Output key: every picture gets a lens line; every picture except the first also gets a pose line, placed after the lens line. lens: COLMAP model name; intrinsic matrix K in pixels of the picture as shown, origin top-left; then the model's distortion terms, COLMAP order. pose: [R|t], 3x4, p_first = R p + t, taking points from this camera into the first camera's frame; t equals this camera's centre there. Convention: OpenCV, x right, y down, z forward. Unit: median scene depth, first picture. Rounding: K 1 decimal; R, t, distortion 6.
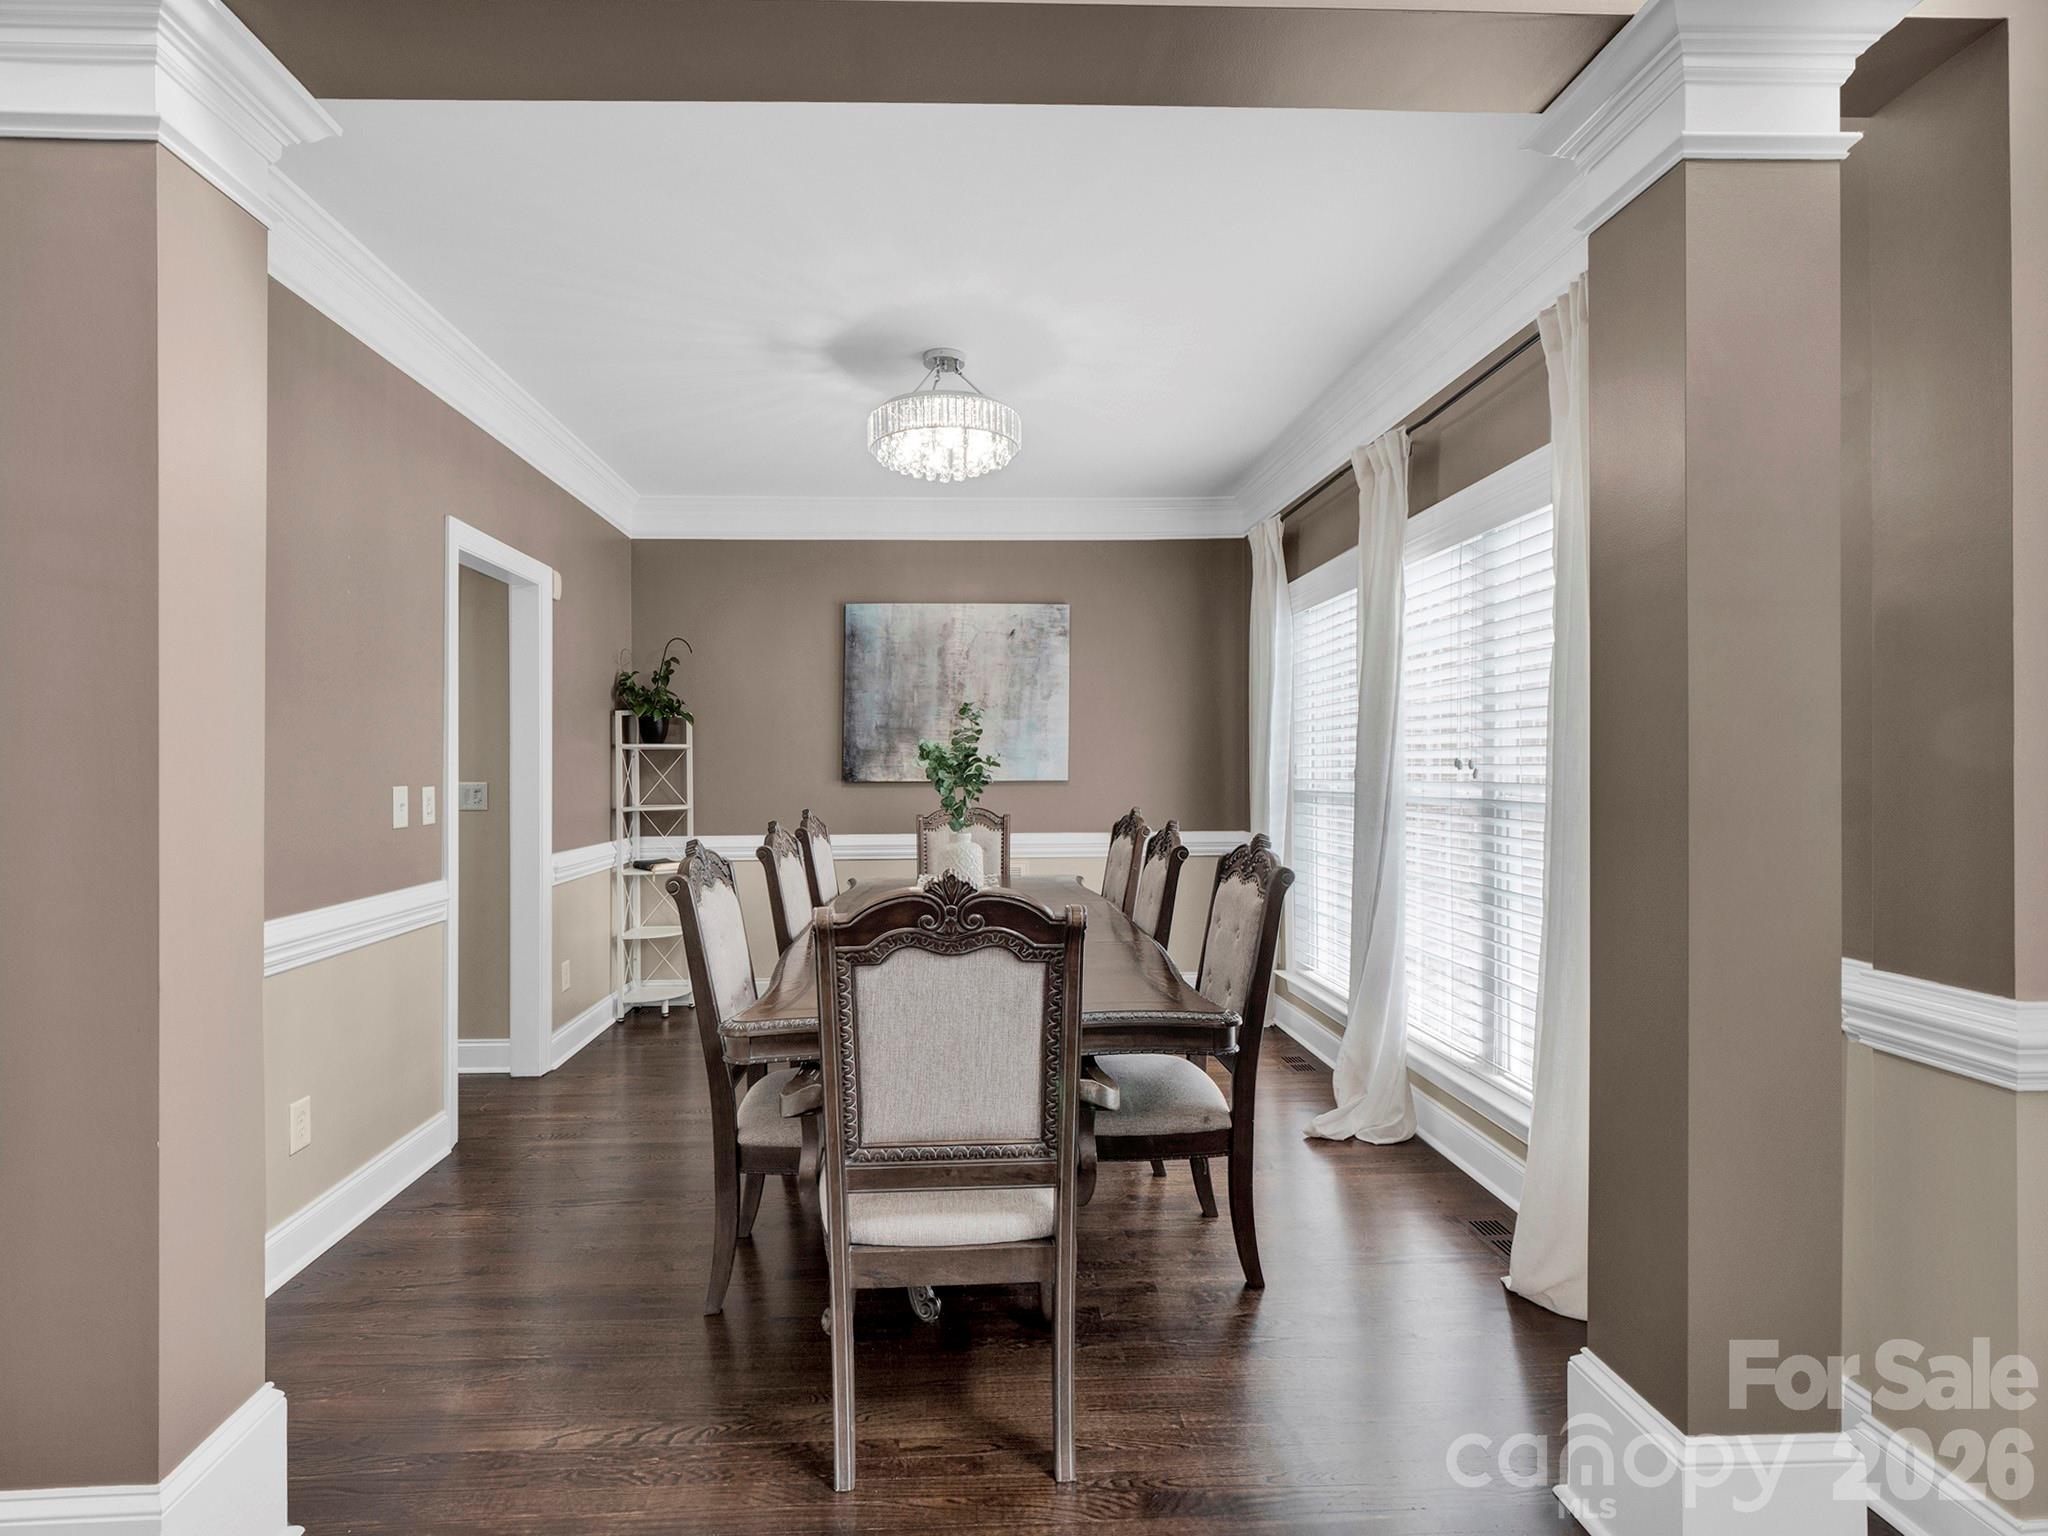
lens RADIAL K [[1040.1, 0, 1029.5], [0, 1040.1, 760.1], [0, 0, 1]] dist [-0.003246, -0.005900]
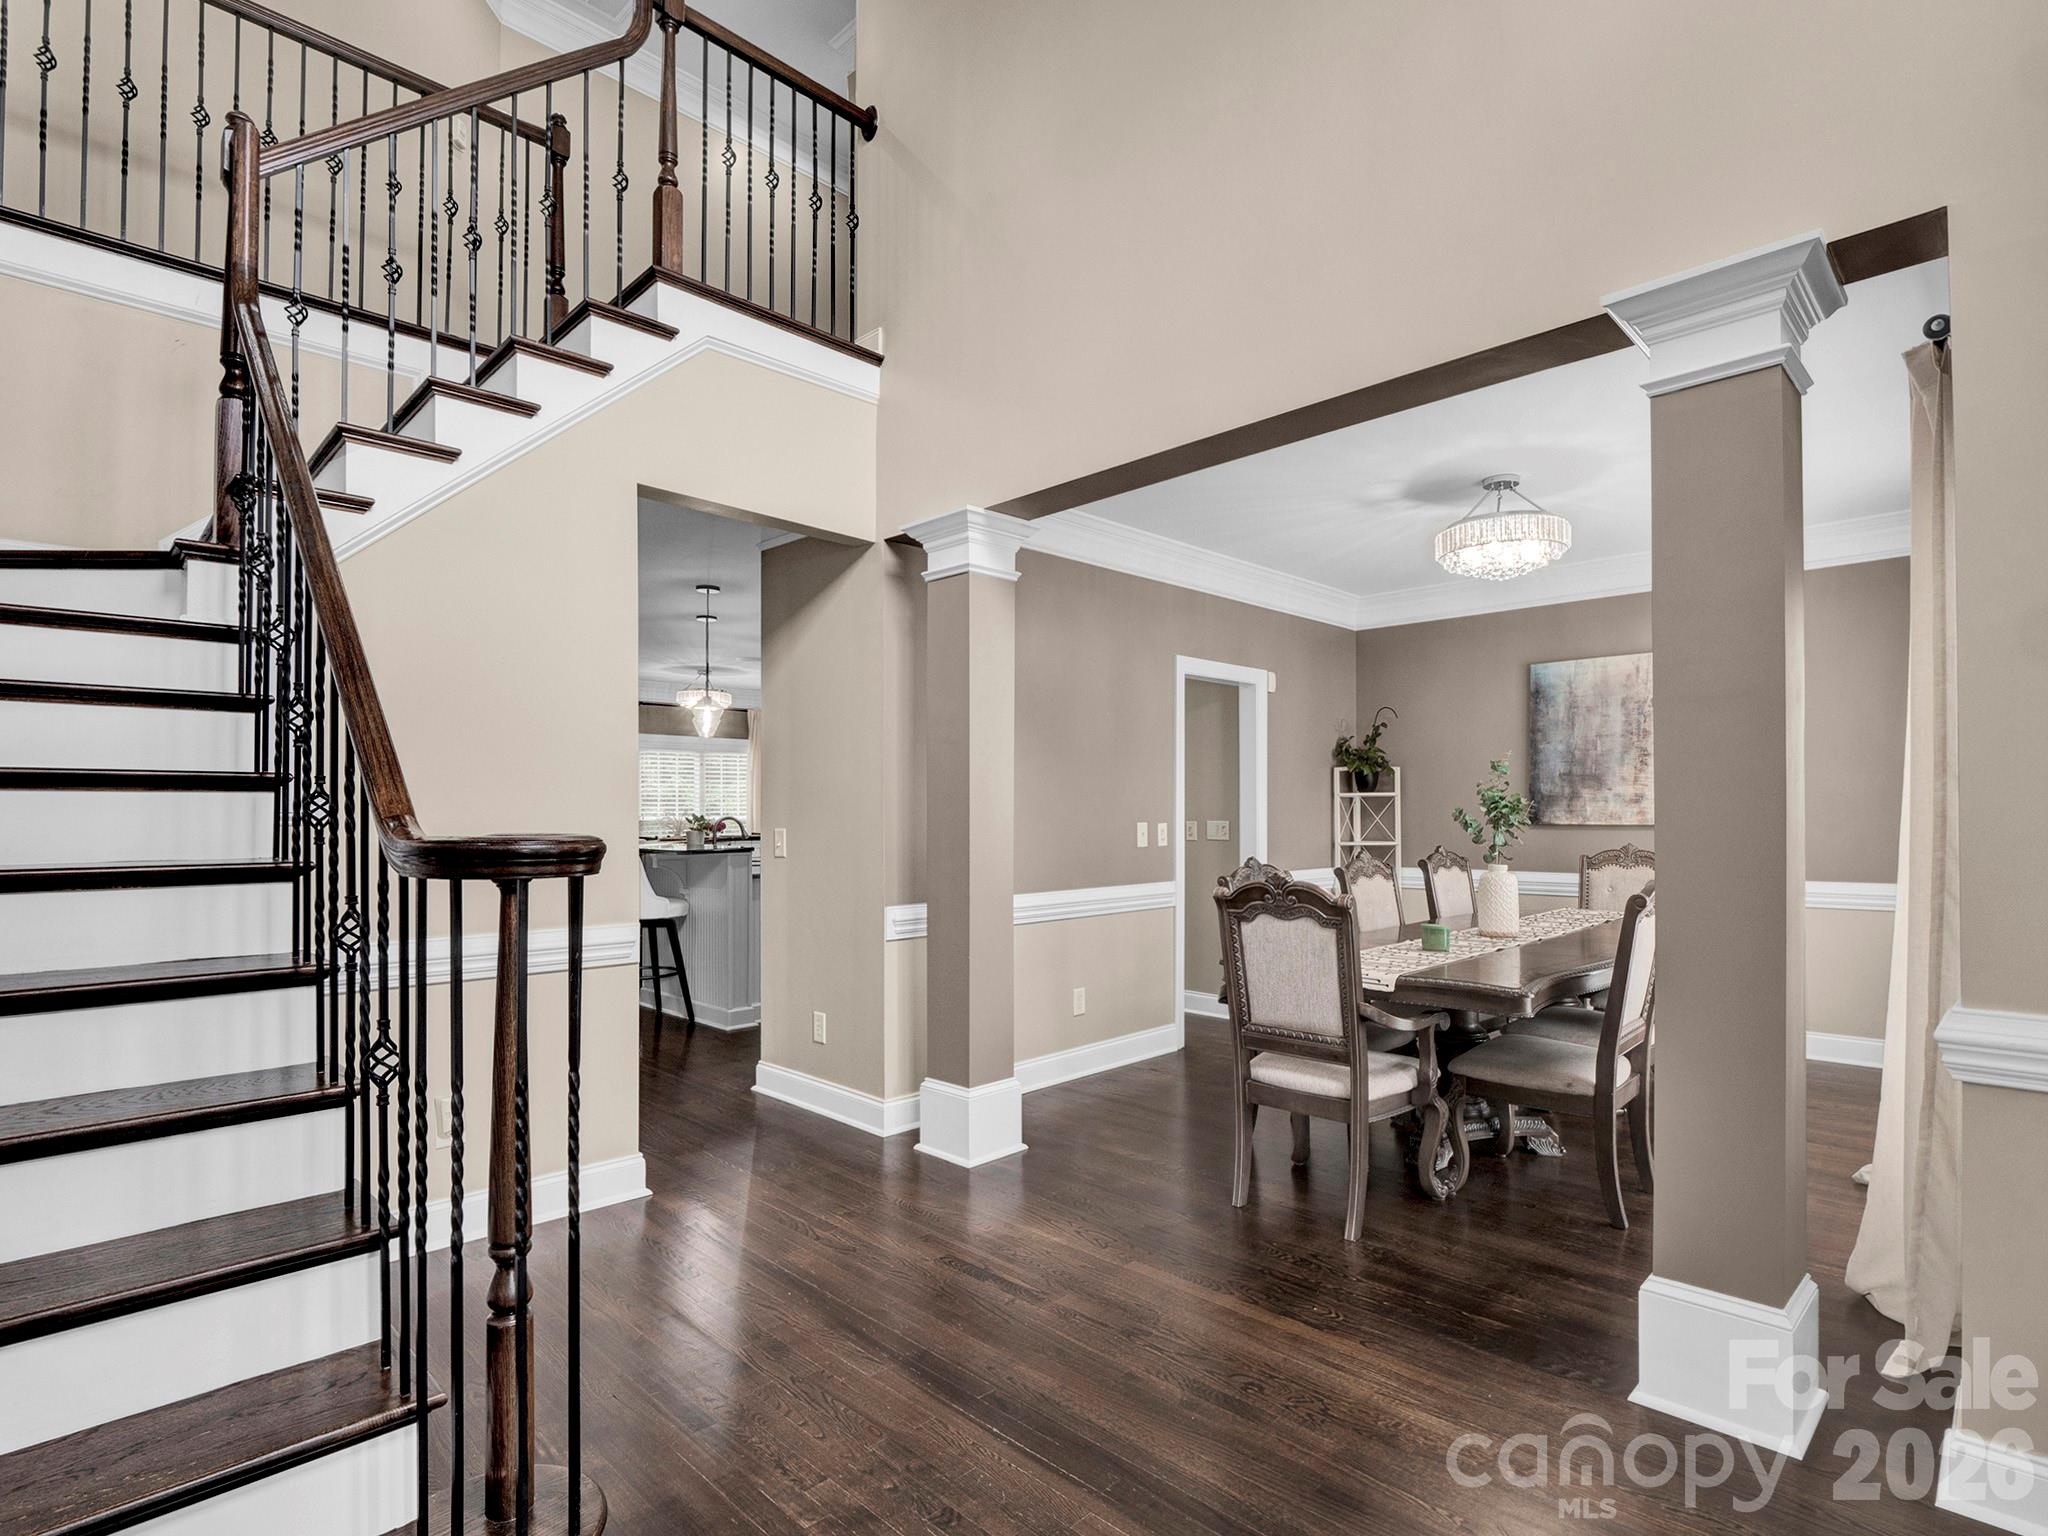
lens RADIAL K [[1040.1, 0, 1019.4], [0, 1040.1, 785.5], [0, 0, 1]] dist [-0.003246, -0.005900]
pose [[0.676580, -0.015757, -0.736201, 0.287613], [0.004361, 0.999839, -0.017392, -0.003932], [0.736356, 0.008556, 0.676540, -0.167337]]
